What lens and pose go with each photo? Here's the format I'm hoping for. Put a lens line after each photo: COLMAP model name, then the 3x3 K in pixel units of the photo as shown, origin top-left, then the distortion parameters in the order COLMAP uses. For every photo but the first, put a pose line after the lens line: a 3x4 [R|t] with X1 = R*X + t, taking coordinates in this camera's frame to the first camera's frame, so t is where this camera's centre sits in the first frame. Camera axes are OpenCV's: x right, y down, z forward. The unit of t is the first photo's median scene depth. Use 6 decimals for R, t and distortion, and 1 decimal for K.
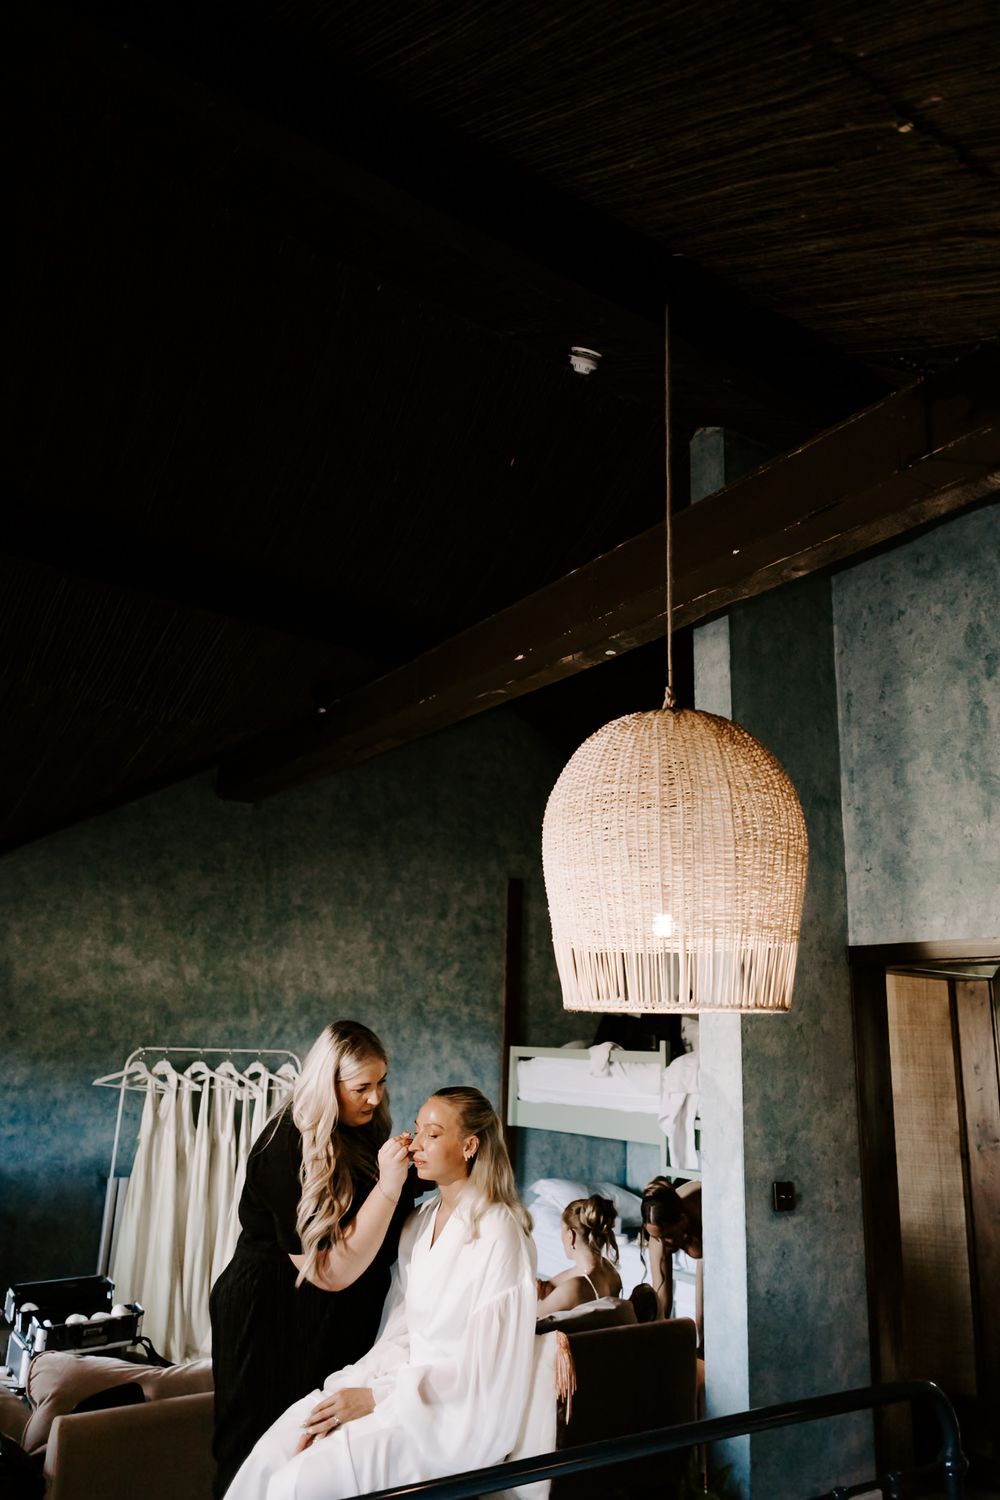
lens RADIAL K [[1040.7, 0, 500.0], [0, 1040.7, 750.0], [0, 0, 1]] dist [-0.000911, 0.000520]
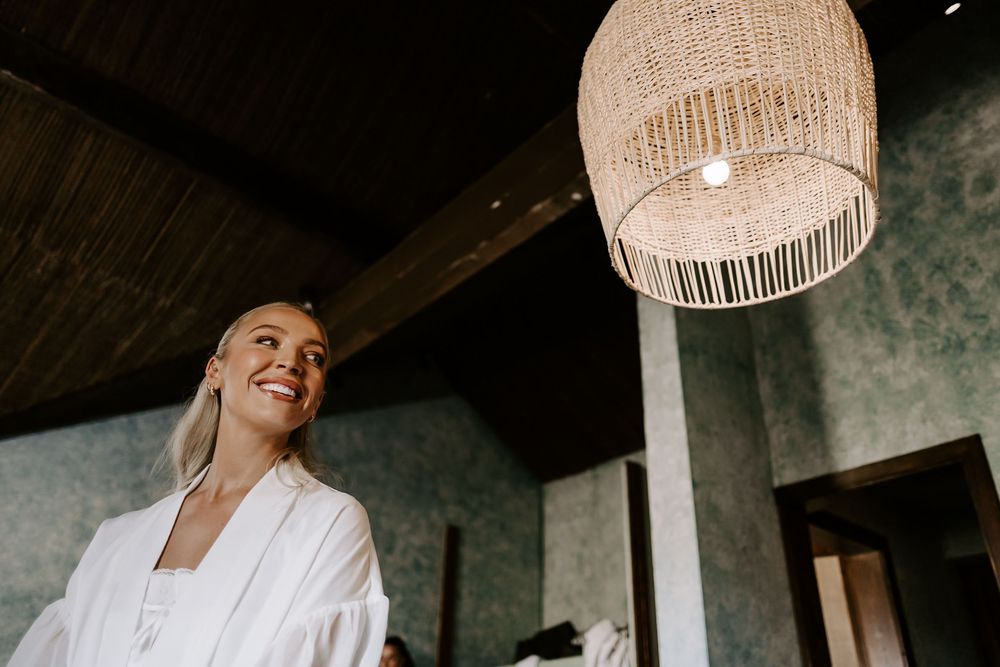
lens RADIAL K [[738.5, 0, 525.1], [0, 738.5, 333.5], [0, 0, 1]] dist [0.003912, -0.009433]
pose [[0.990422, 0.058358, 0.125133, -0.039806], [-0.023367, 0.964059, -0.264658, 0.243237], [-0.136081, 0.259199, 0.956189, 0.233032]]
